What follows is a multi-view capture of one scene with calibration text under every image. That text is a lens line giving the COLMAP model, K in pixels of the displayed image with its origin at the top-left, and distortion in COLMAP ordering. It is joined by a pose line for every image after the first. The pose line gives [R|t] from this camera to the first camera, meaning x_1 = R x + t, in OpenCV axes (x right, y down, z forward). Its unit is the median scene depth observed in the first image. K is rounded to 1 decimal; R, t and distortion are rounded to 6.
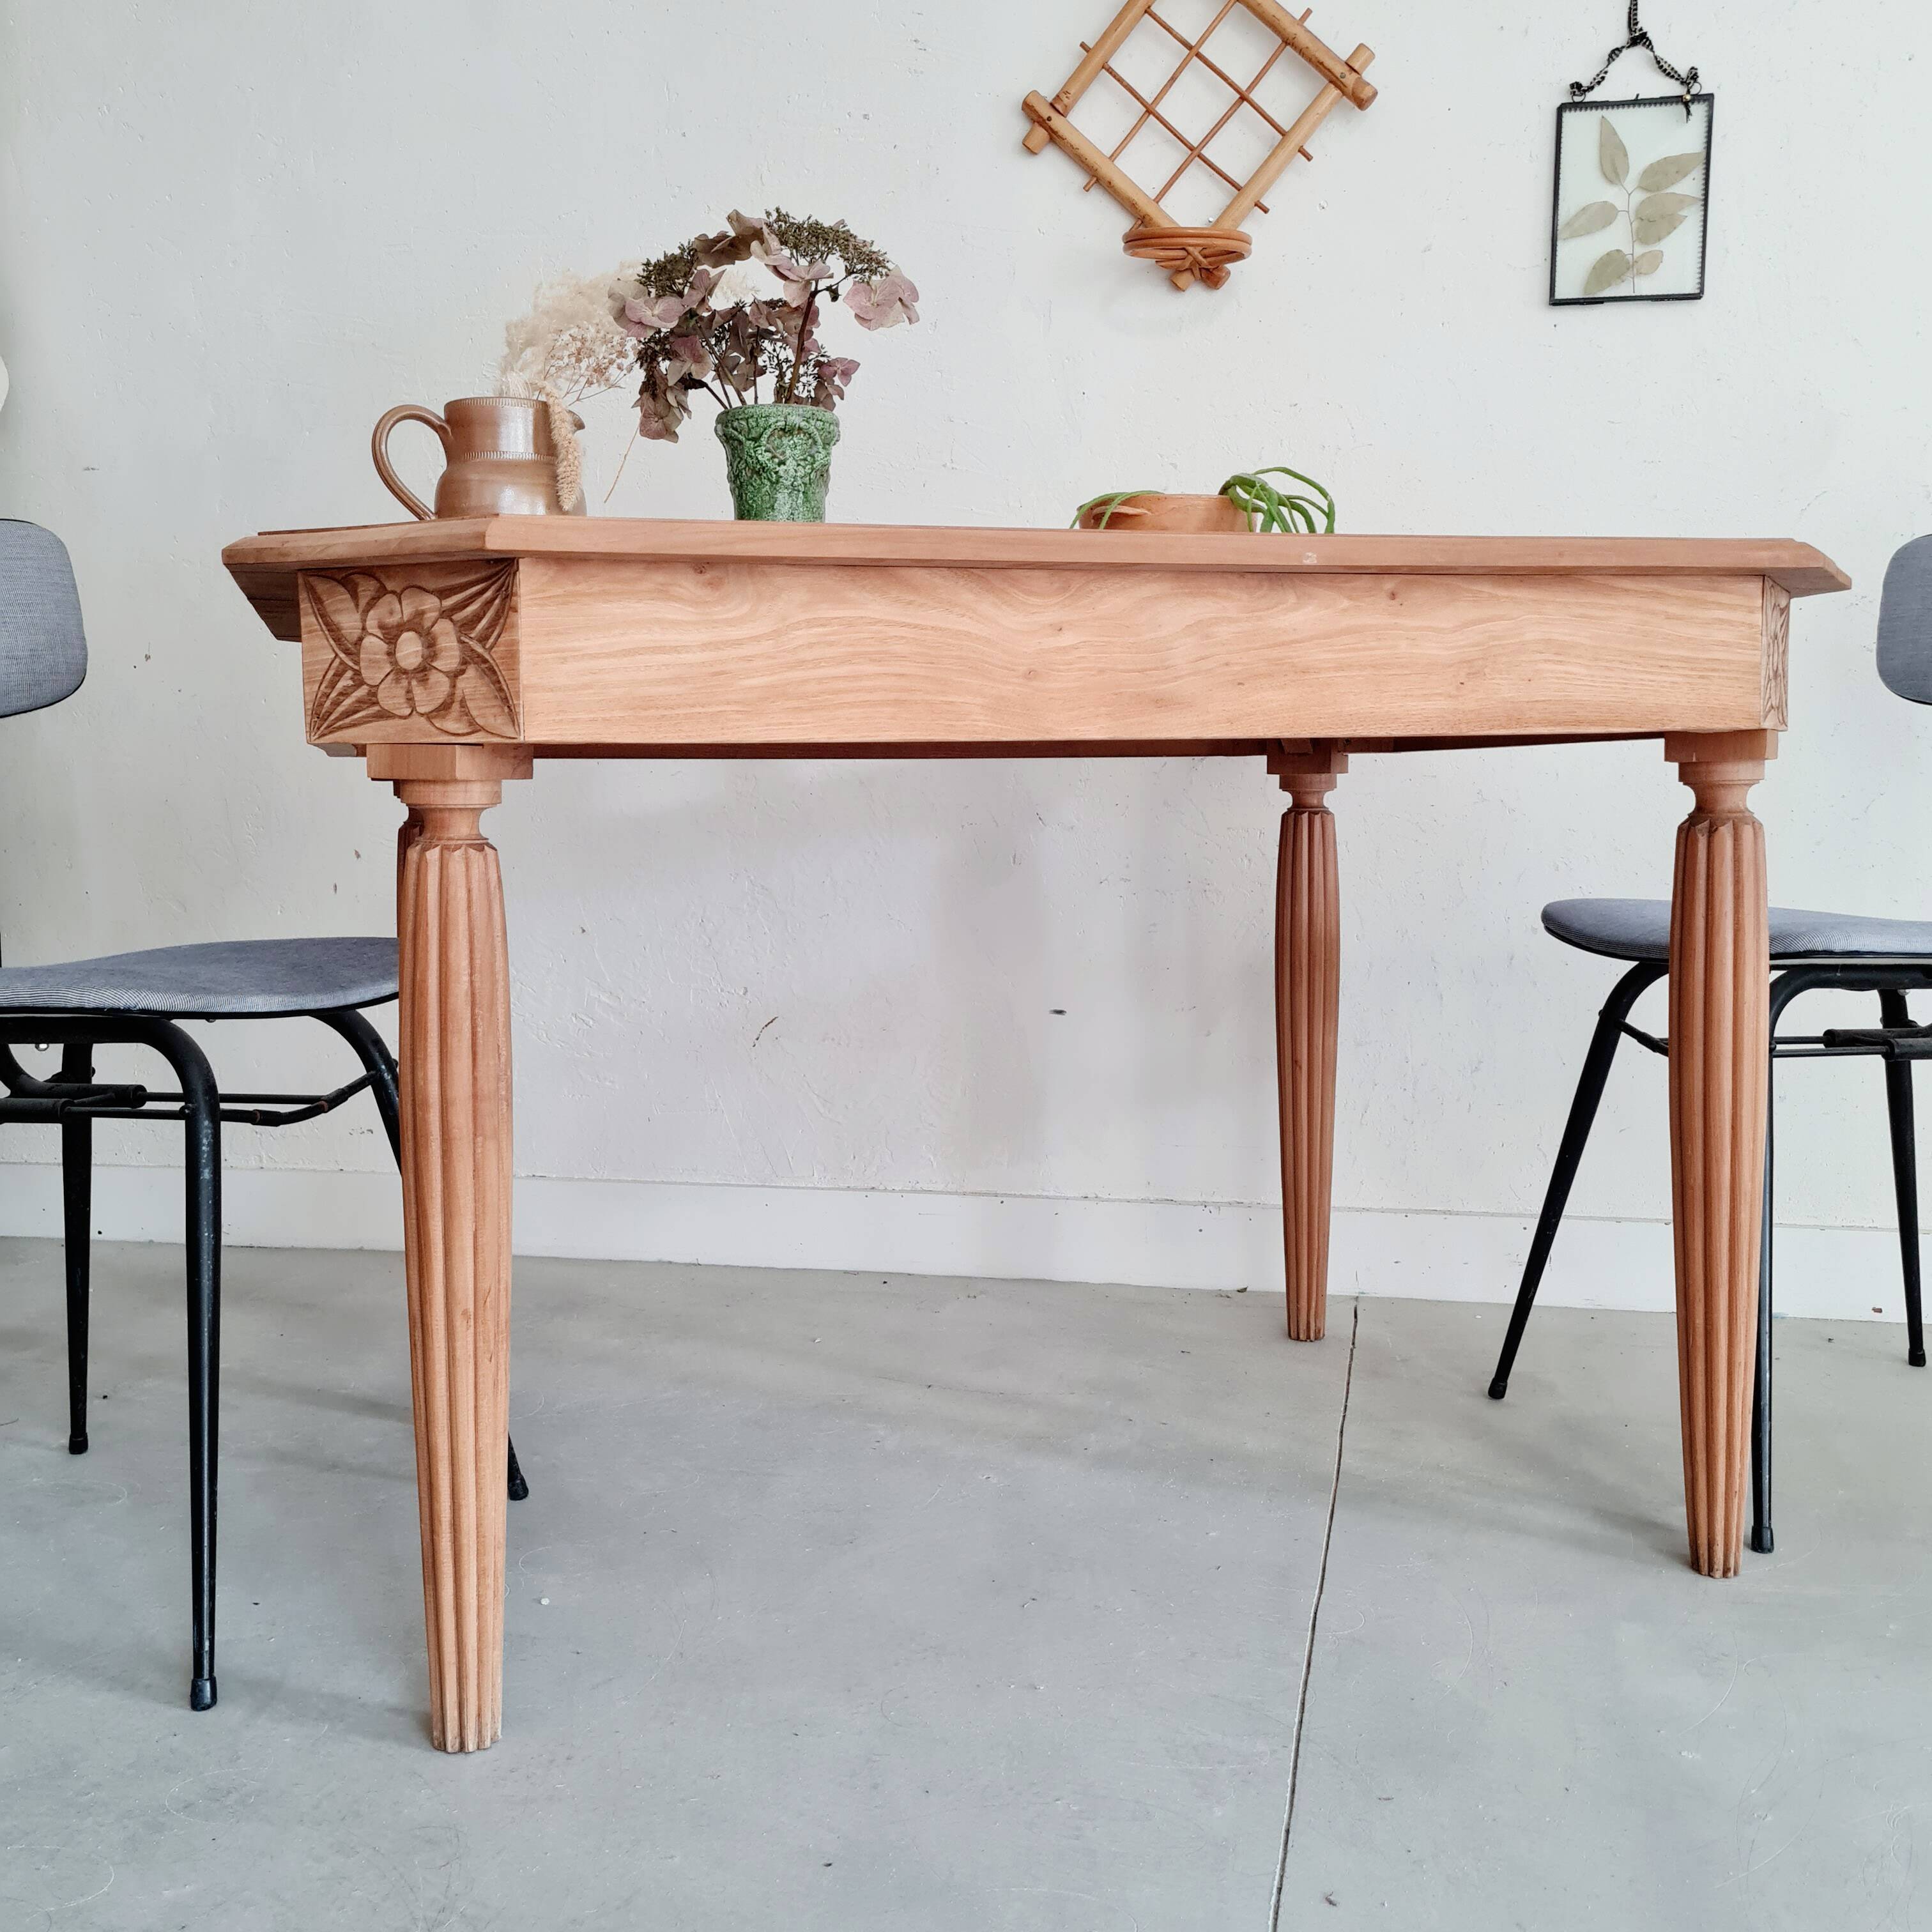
lens RADIAL K [[1954.4, 0, 966.2], [0, 1954.4, 939.9], [0, 0, 1]] dist [0.048190, -0.006679]
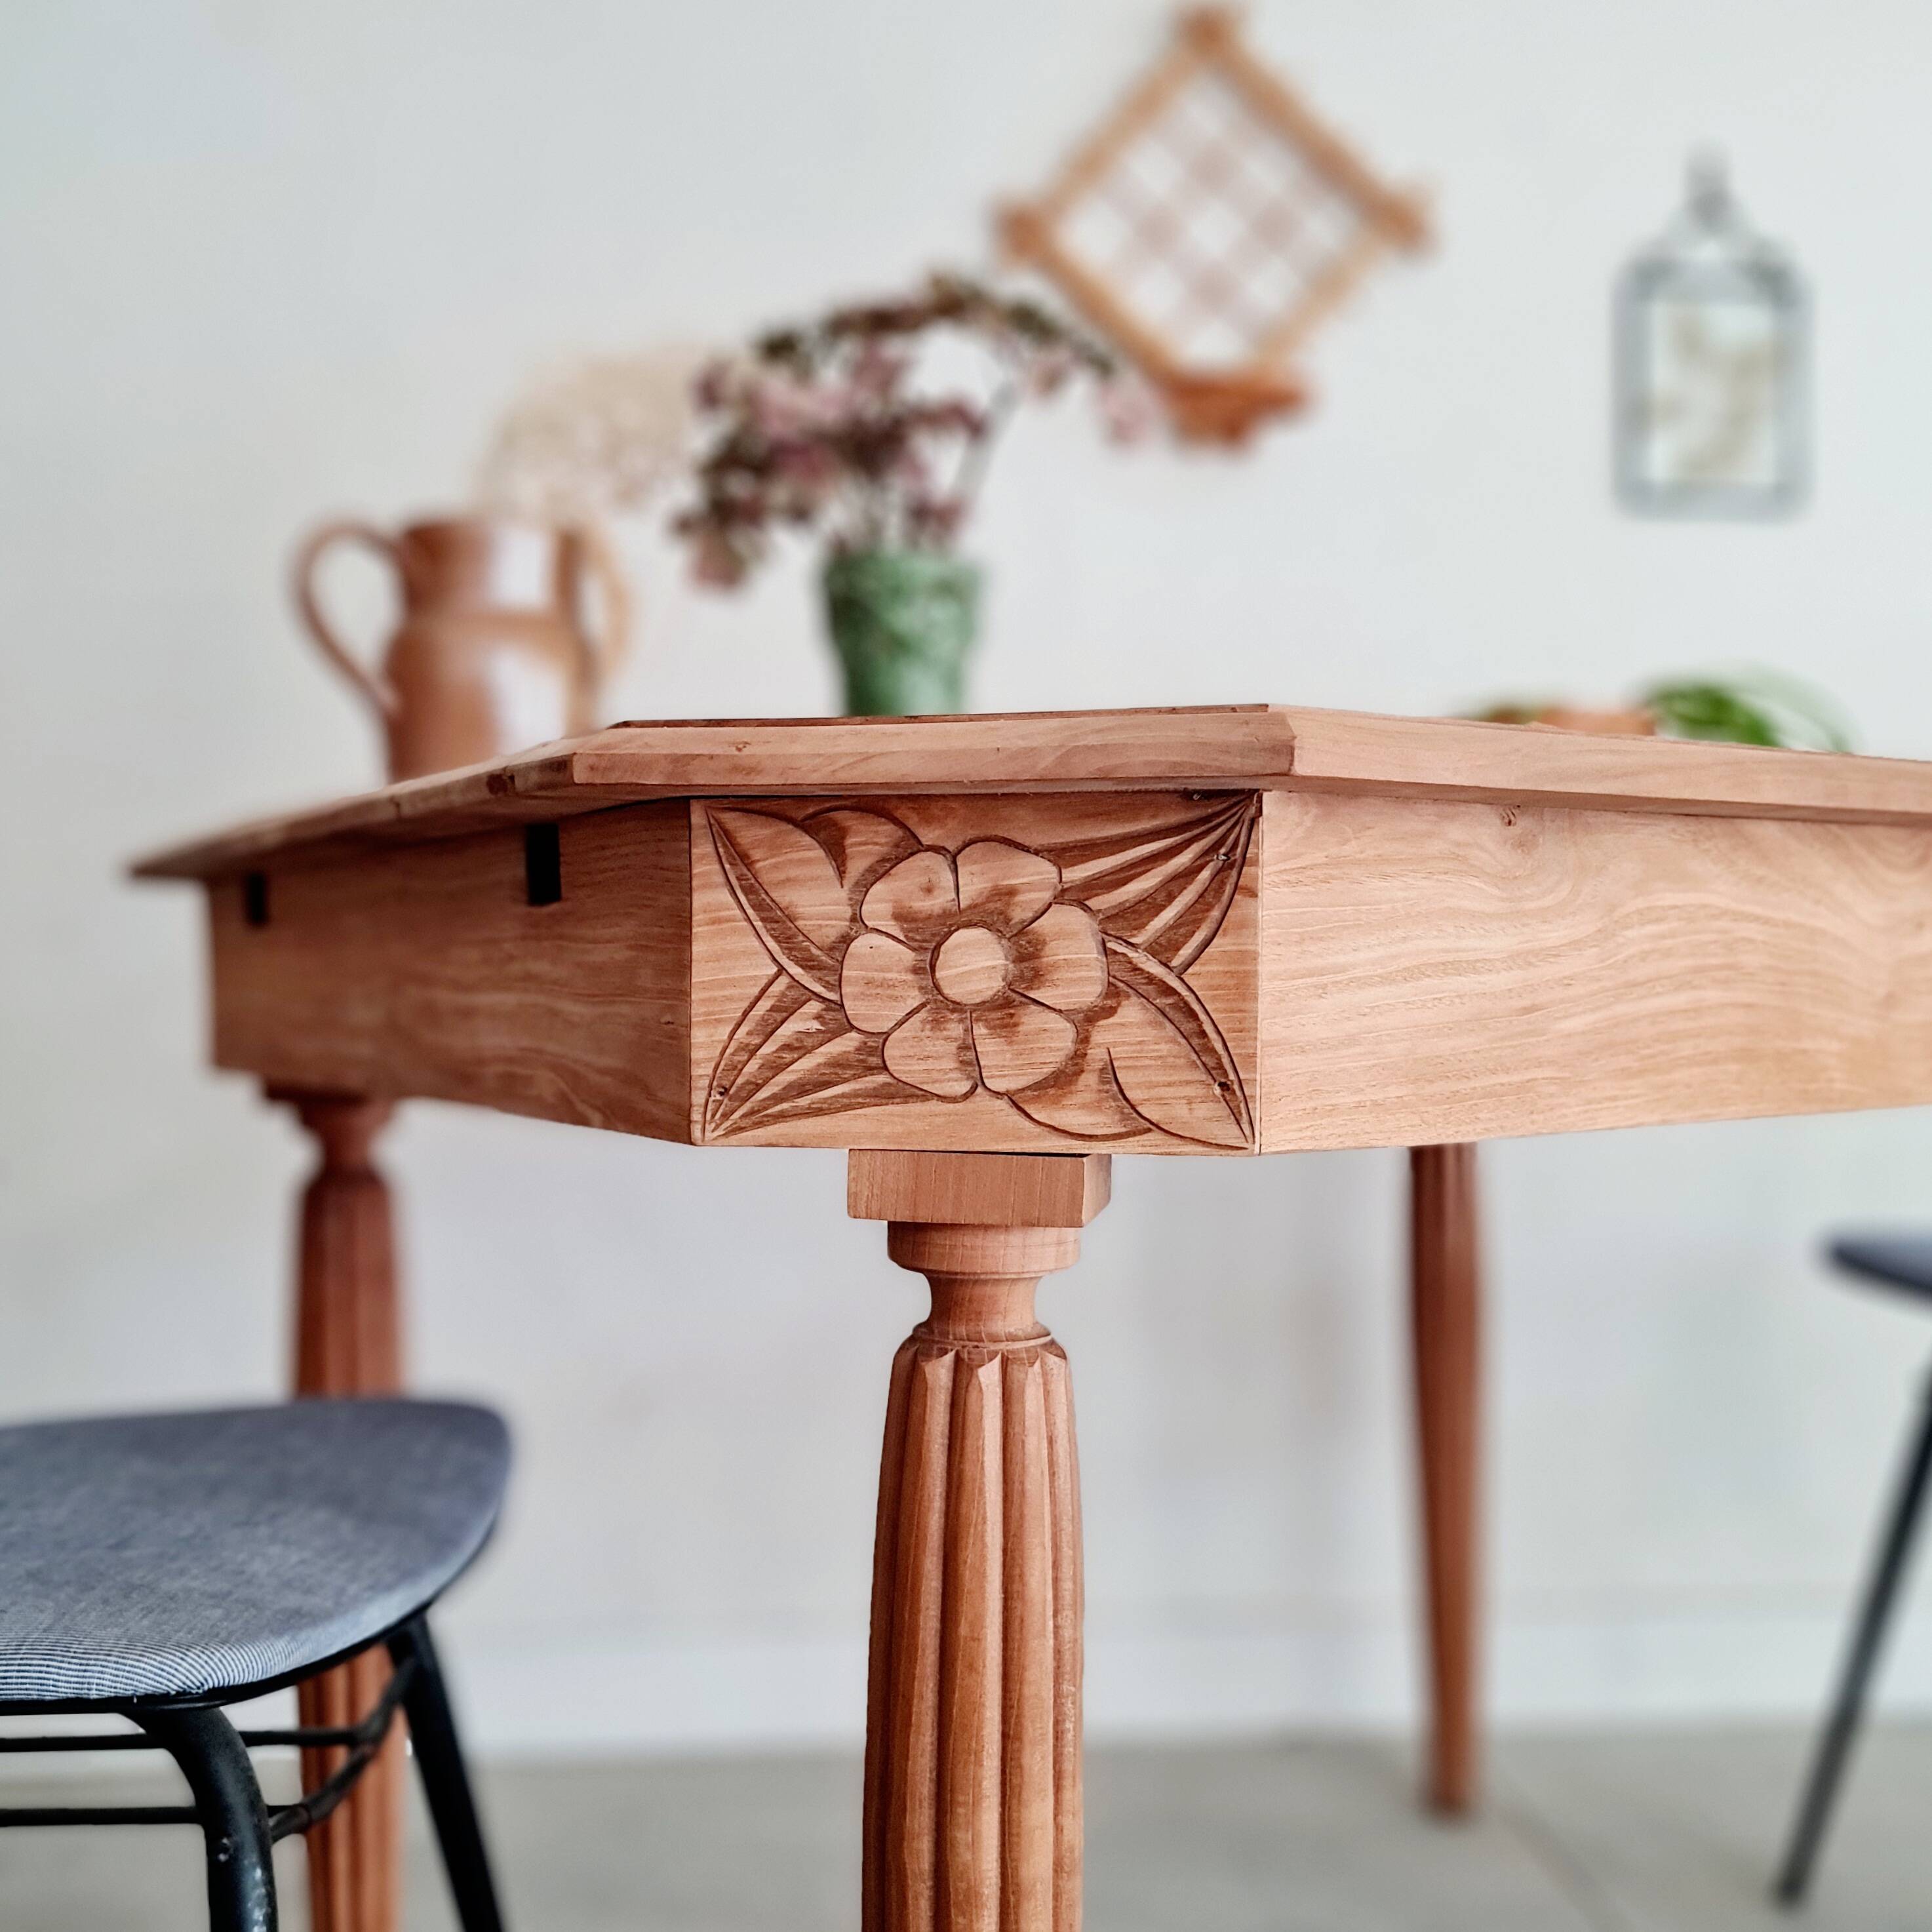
lens RADIAL K [[2045.4, 0, 961.2], [0, 2045.4, 938.0], [0, 0, 1]] dist [0.015532, -0.007592]
pose [[0.958477, 0.008604, 0.285040, -0.416926], [0.021383, 0.994562, -0.101925, -0.097926], [-0.284367, 0.103788, 0.953081, 0.489648]]
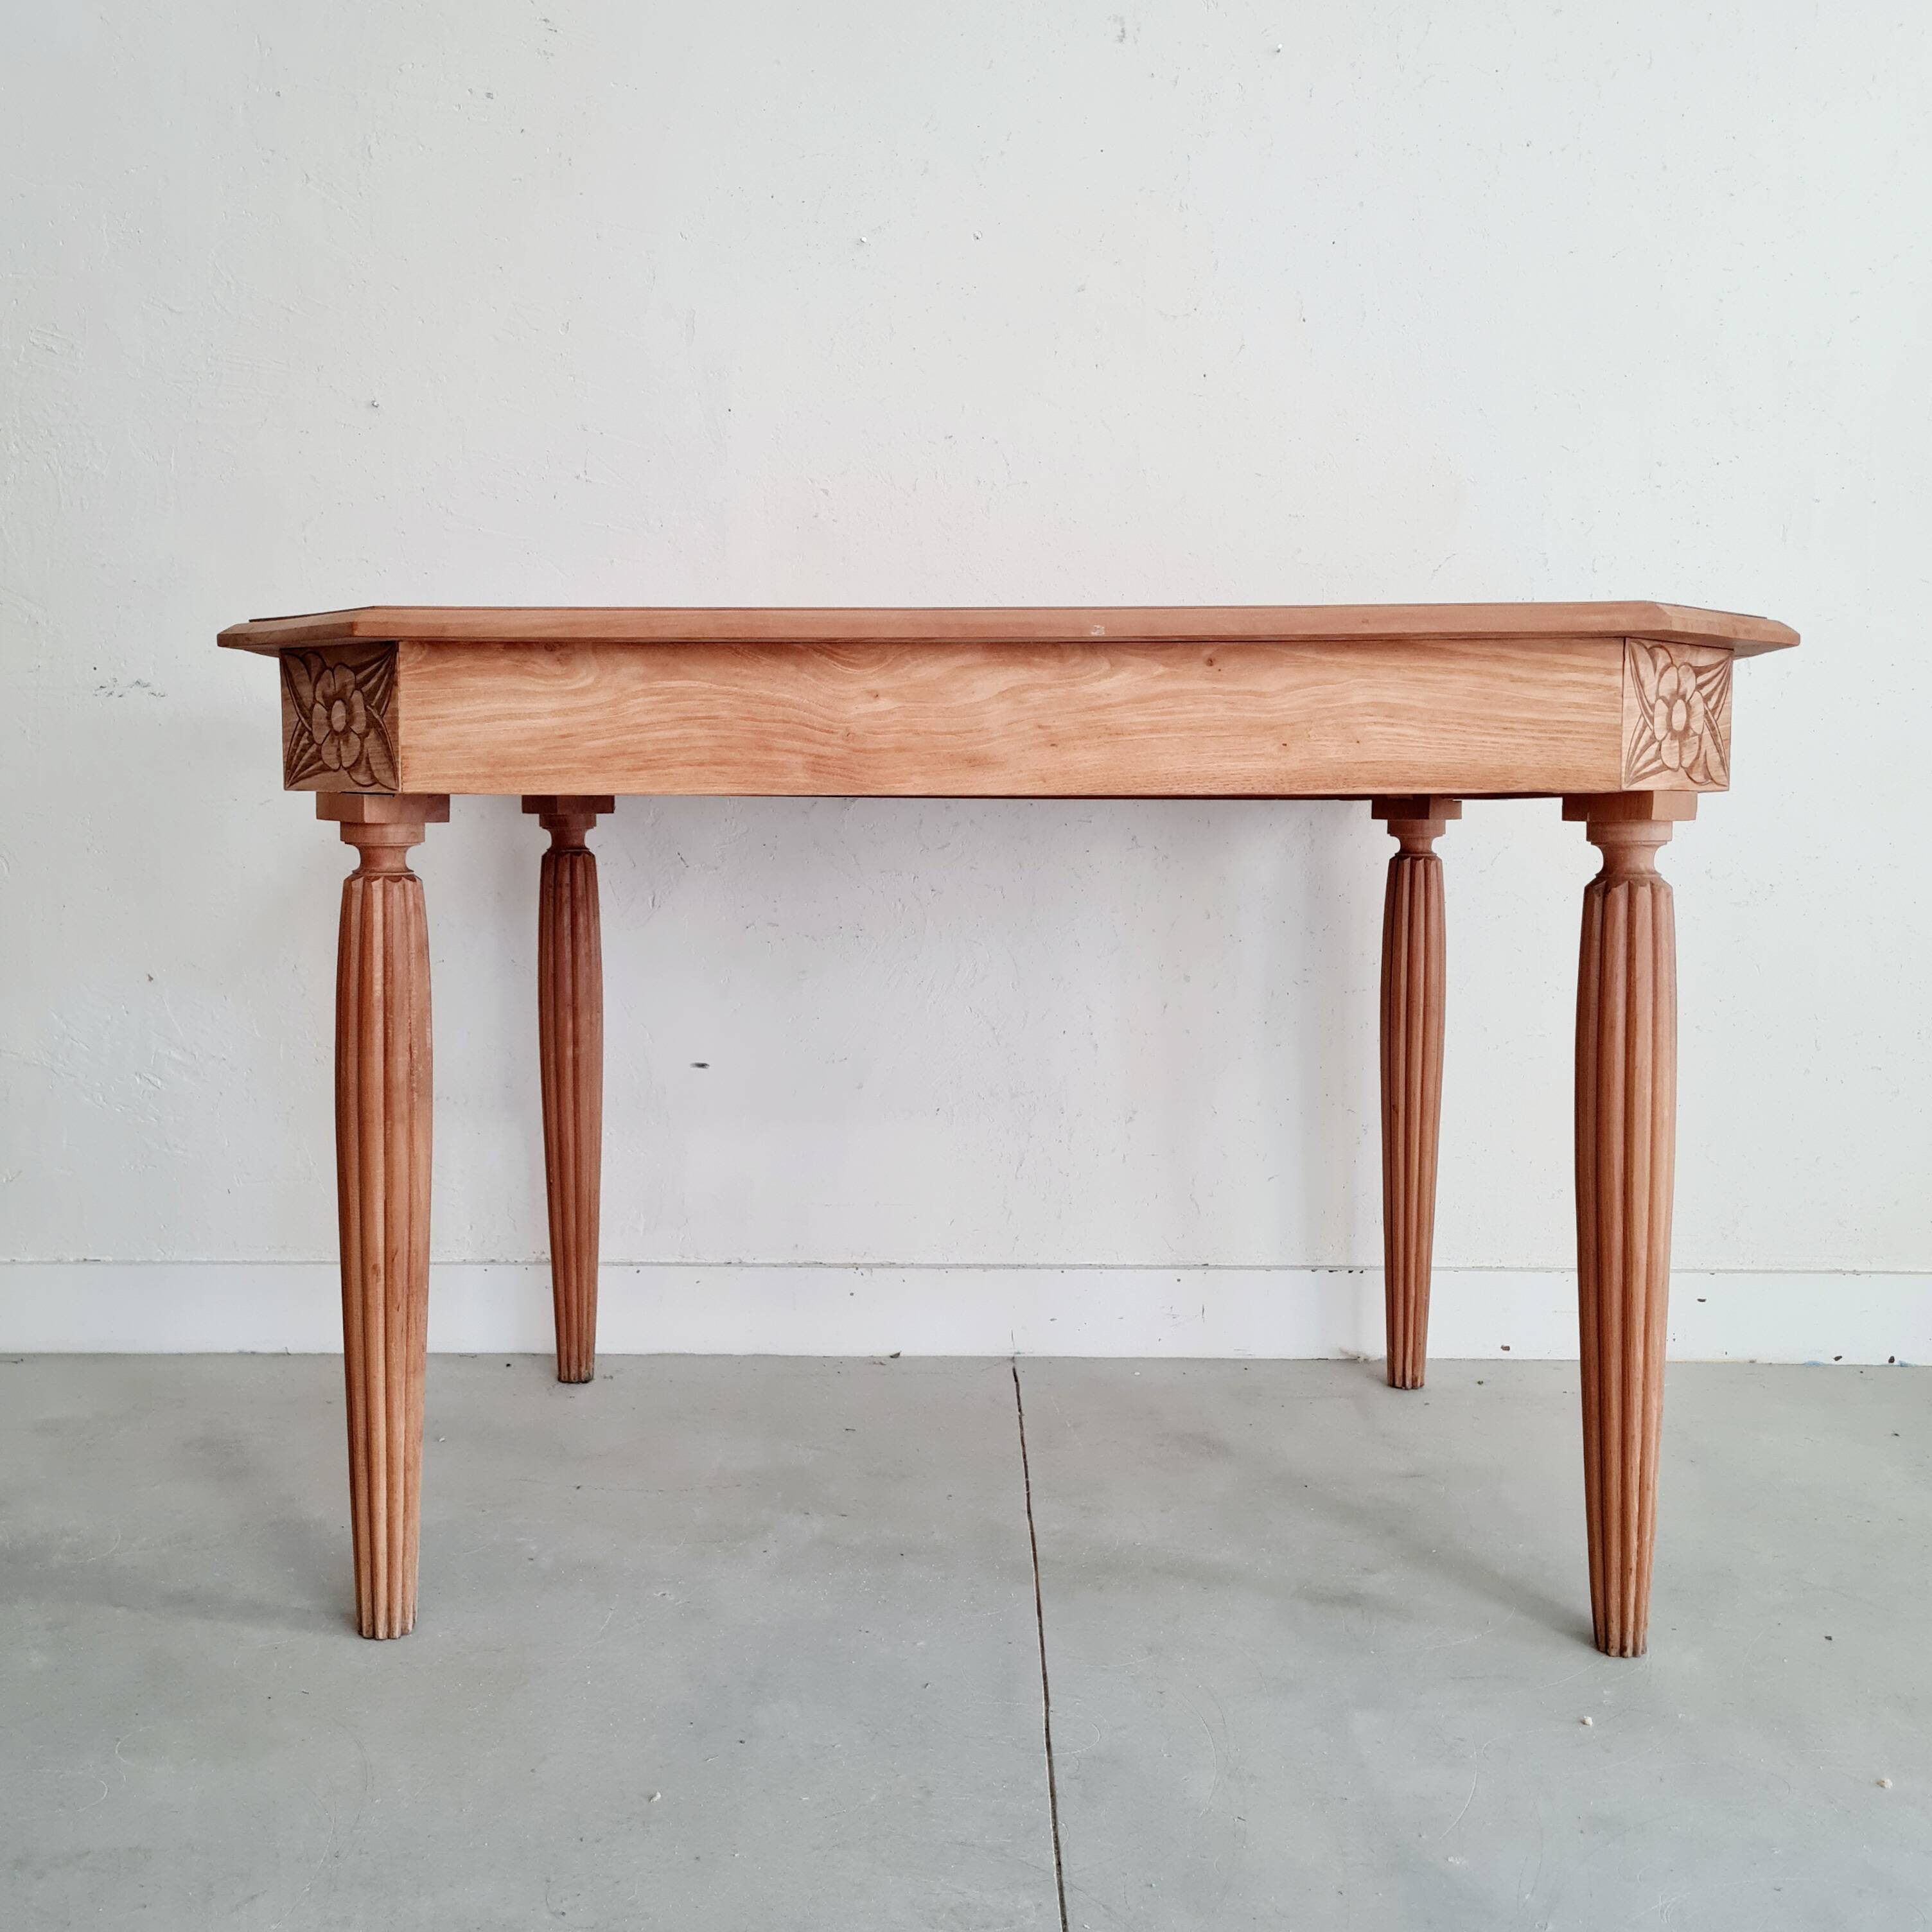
lens RADIAL K [[1954.4, 0, 966.2], [0, 1954.4, 939.9], [0, 0, 1]] dist [0.048190, -0.006679]
pose [[0.956934, 0.034716, -0.288224, 0.425687], [-0.037552, 0.999285, -0.004313, -0.017667], [0.287868, 0.014951, 0.957553, -0.047226]]
